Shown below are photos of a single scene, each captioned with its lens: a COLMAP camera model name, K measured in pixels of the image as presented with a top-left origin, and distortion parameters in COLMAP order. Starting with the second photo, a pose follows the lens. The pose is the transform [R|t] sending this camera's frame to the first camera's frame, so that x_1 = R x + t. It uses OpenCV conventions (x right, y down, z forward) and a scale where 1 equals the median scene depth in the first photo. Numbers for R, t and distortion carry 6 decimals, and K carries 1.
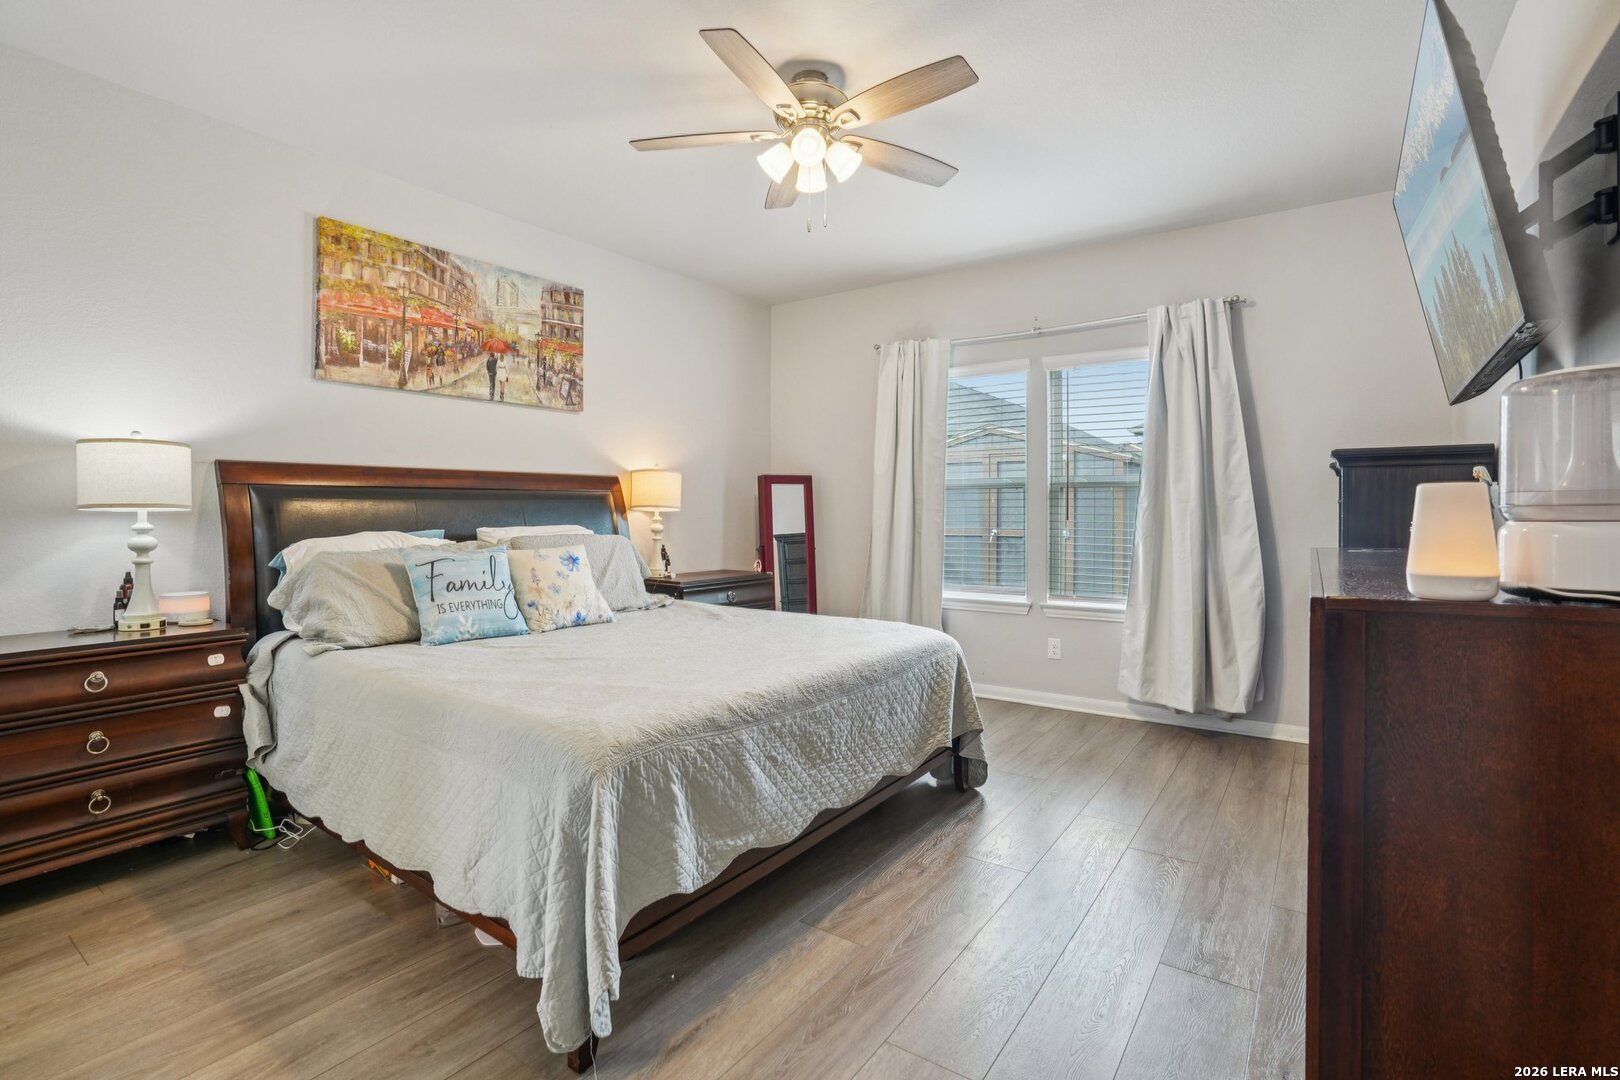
lens RADIAL K [[758.6, 0, 804.0], [0, 758.6, 531.0], [0, 0, 1]] dist [-0.071071, 0.034020]
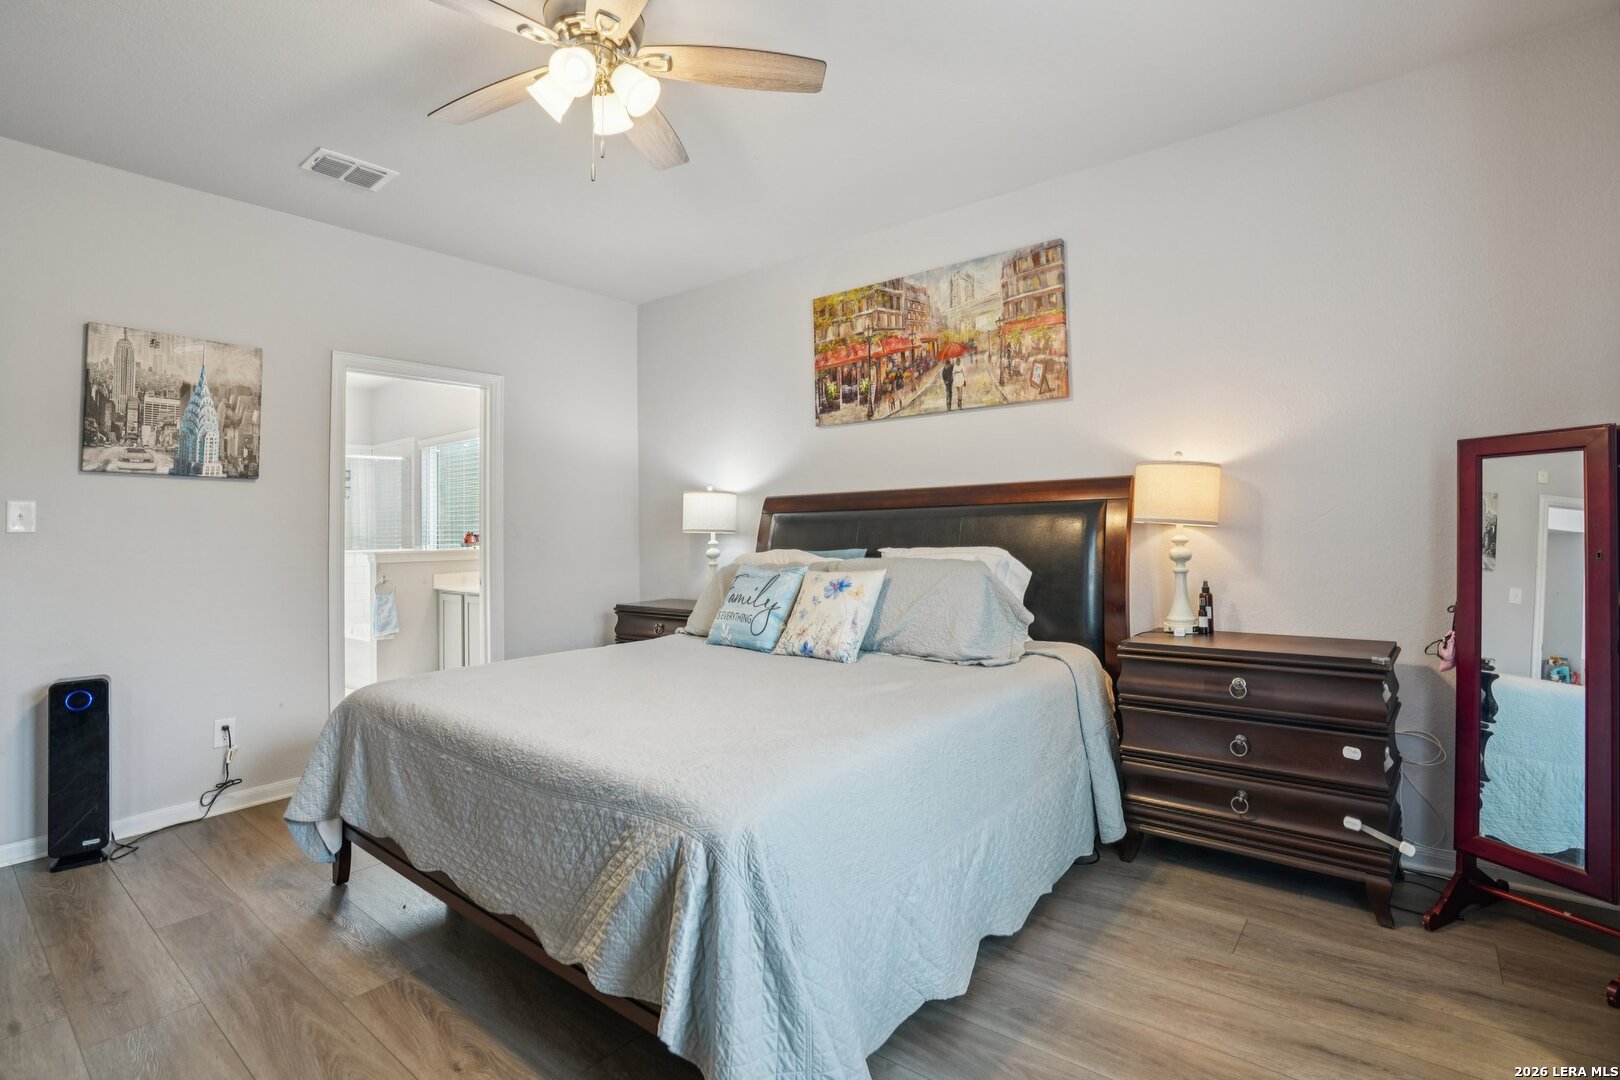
lens RADIAL K [[769.3, 0, 808.1], [0, 769.3, 503.2], [0, 0, 1]] dist [-0.052084, 0.000313]
pose [[-0.054994, -0.035166, -0.997867, 0.564380], [-0.011061, 0.999340, -0.034608, -0.025960], [0.998425, 0.009134, -0.055346, 0.920638]]
